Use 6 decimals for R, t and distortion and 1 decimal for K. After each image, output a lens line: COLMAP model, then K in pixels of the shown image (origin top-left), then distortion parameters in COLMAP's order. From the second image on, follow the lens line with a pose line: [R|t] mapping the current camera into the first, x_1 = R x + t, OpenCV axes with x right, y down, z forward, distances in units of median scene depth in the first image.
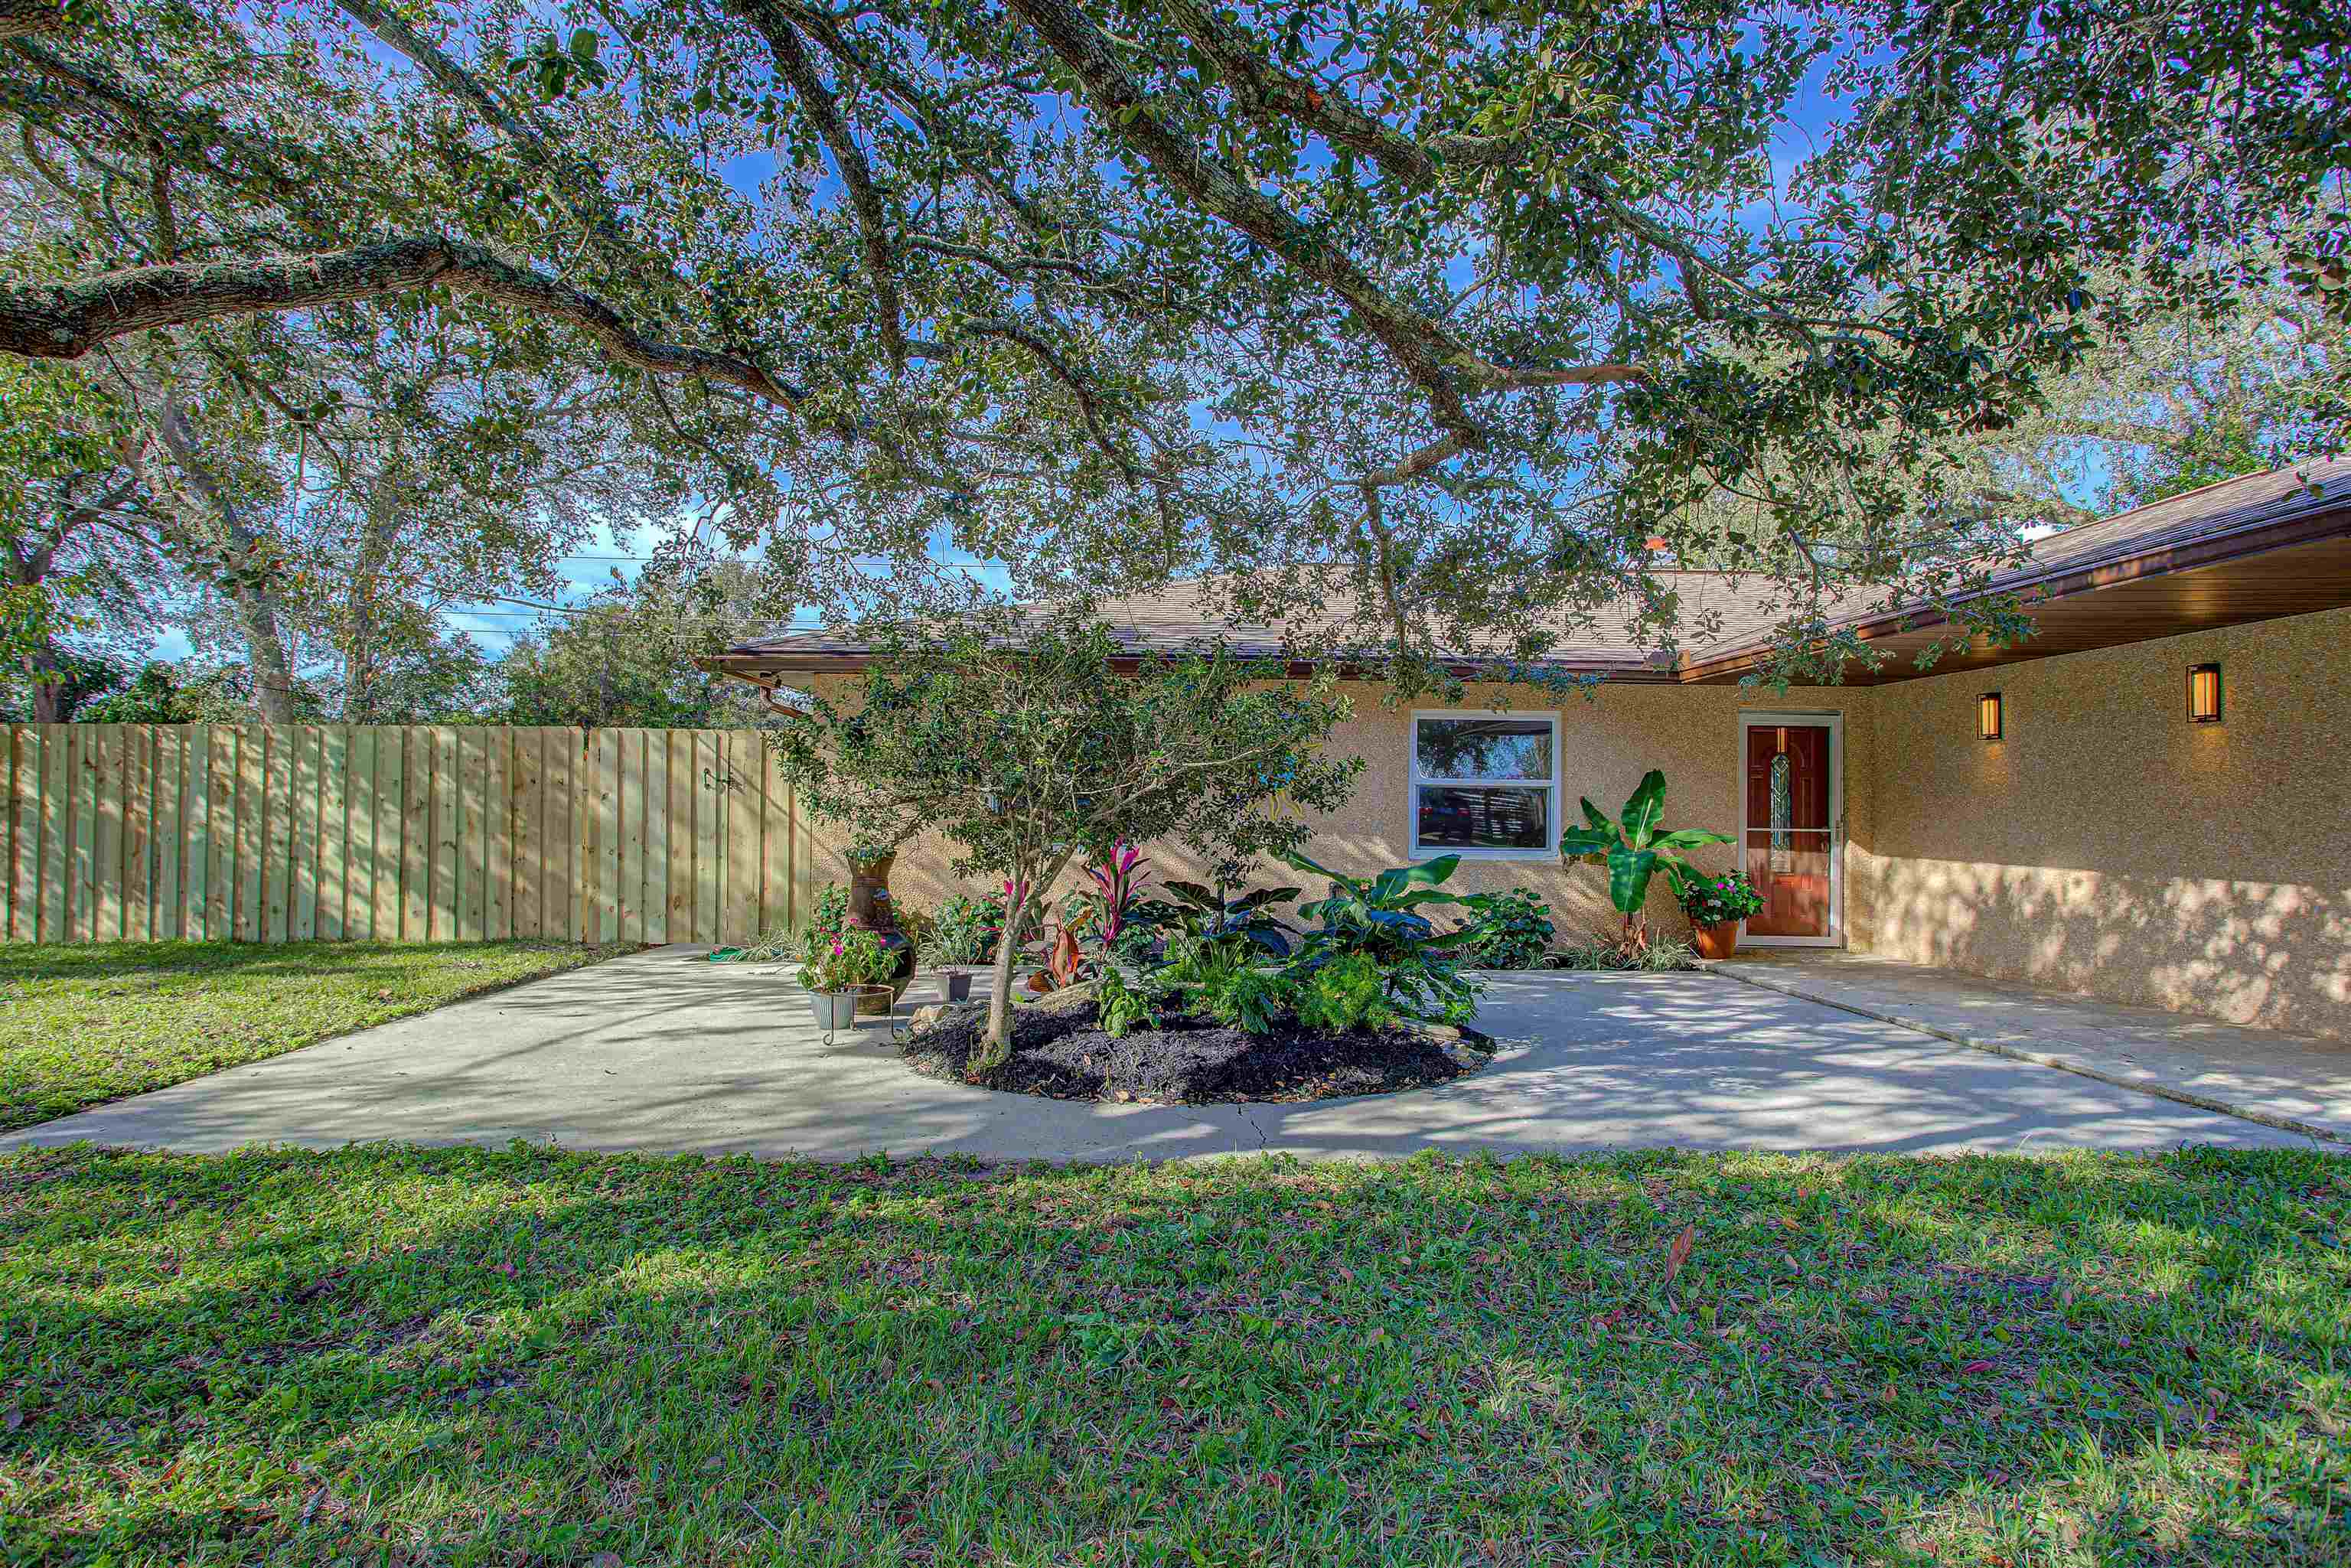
lens RADIAL K [[1230.8, 0, 1175.5], [0, 1230.8, 784.0], [0, 0, 1]] dist [-0.001011, -0.002184]
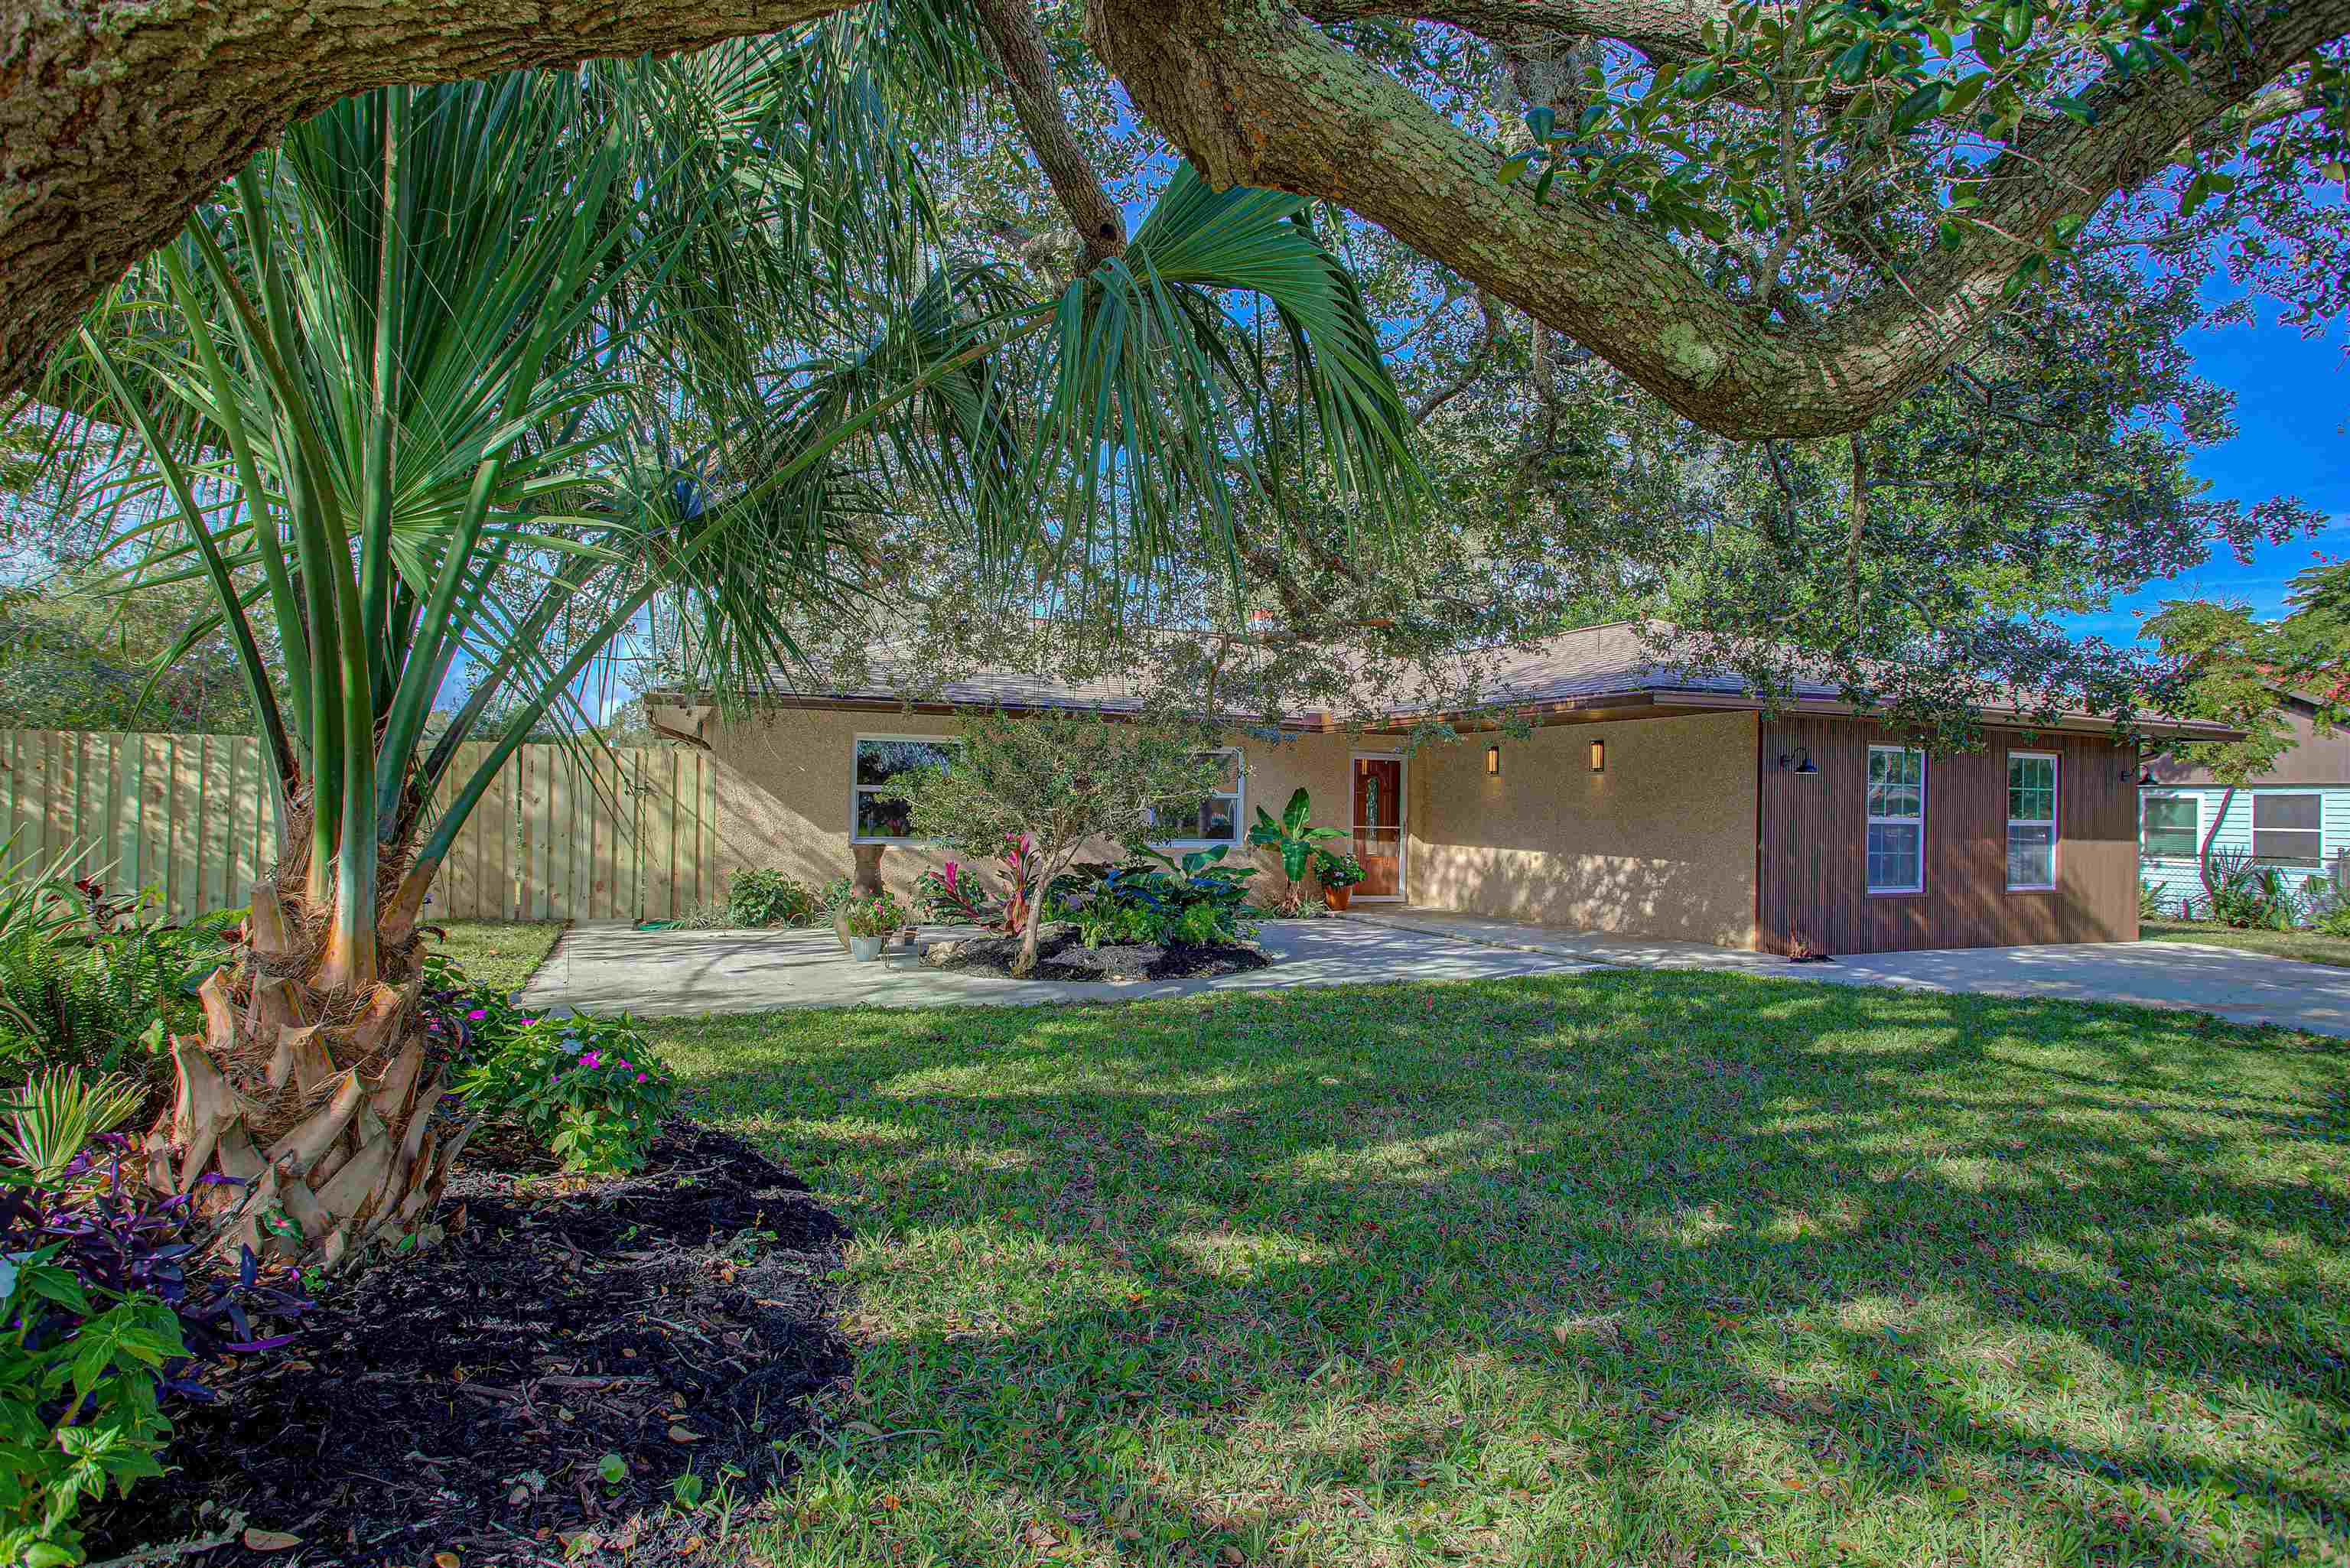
lens RADIAL K [[1272.7, 0, 1175.0], [0, 1272.7, 784.0], [0, 0, 1]] dist [0.000737, -0.000246]
pose [[0.926943, 0.012561, 0.374993, -0.356370], [-0.016441, 0.999839, 0.007151, -0.025225], [-0.374843, -0.012794, 0.927000, -0.409256]]
